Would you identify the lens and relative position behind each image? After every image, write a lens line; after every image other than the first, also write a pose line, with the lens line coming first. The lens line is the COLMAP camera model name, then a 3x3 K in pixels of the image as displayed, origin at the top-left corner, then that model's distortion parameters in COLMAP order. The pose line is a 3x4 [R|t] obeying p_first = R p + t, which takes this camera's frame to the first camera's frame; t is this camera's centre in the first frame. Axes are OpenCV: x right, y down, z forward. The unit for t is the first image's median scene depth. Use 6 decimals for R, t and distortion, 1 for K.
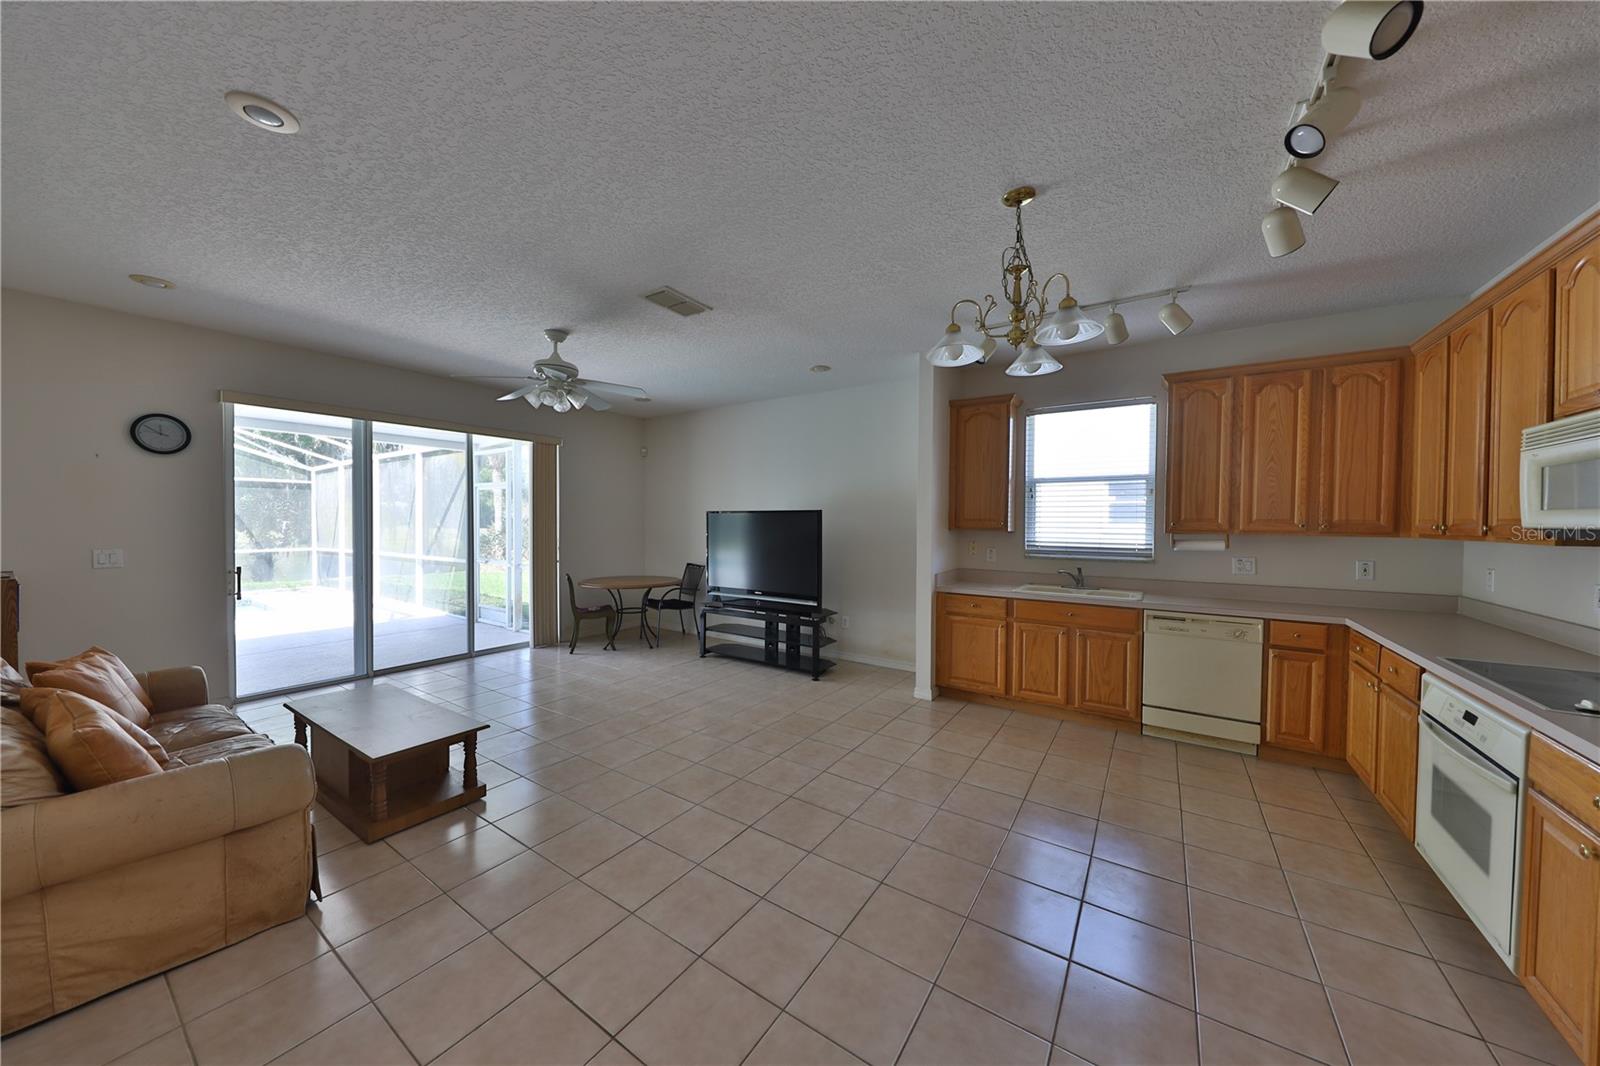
lens RADIAL K [[537.0, 0, 796.6], [0, 537.0, 530.3], [0, 0, 1]] dist [0.000932, -0.003050]
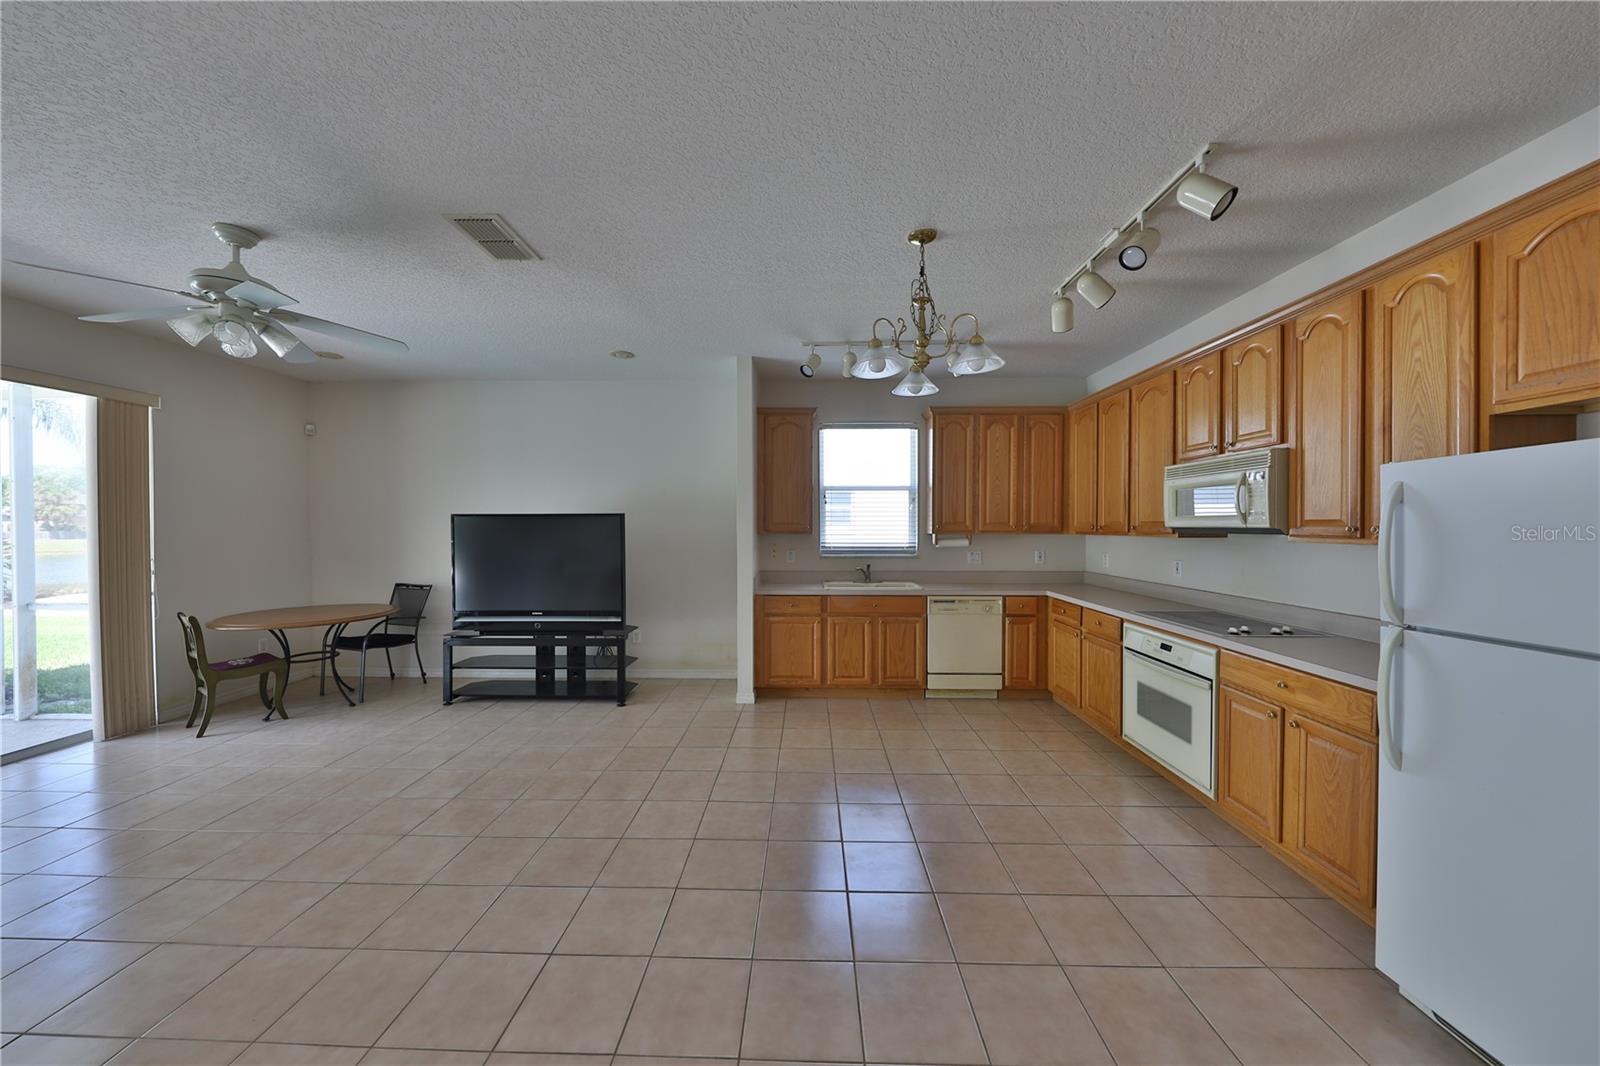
lens RADIAL K [[537.0, 0, 798.9], [0, 537.0, 532.1], [0, 0, 1]] dist [0.000932, -0.003050]
pose [[0.839513, -0.013979, 0.543160, -0.250812], [0.015611, 0.999877, 0.001604, -0.005004], [-0.543116, 0.007132, 0.839628, 0.120799]]
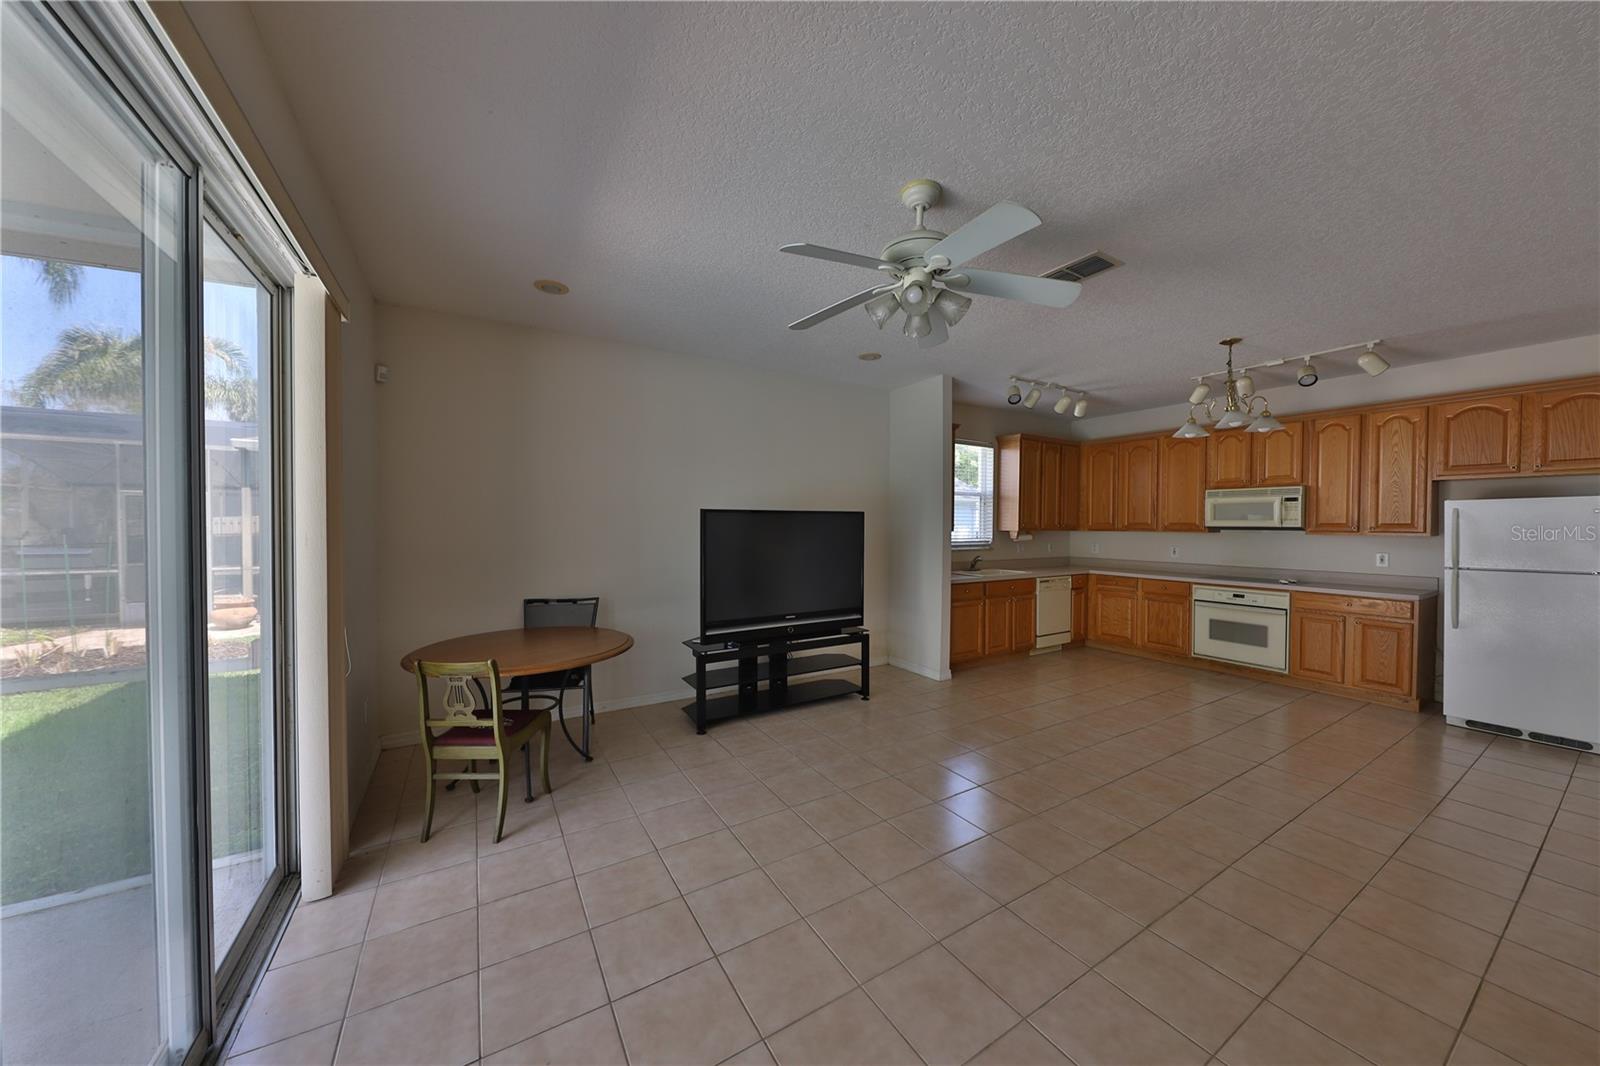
lens RADIAL K [[537.0, 0, 795.6], [0, 537.0, 533.7], [0, 0, 1]] dist [0.000932, -0.003050]
pose [[0.419344, -0.022703, 0.907544, -1.066222], [0.014345, 0.999728, 0.018381, -0.025191], [-0.907714, 0.005311, 0.419555, 0.928980]]
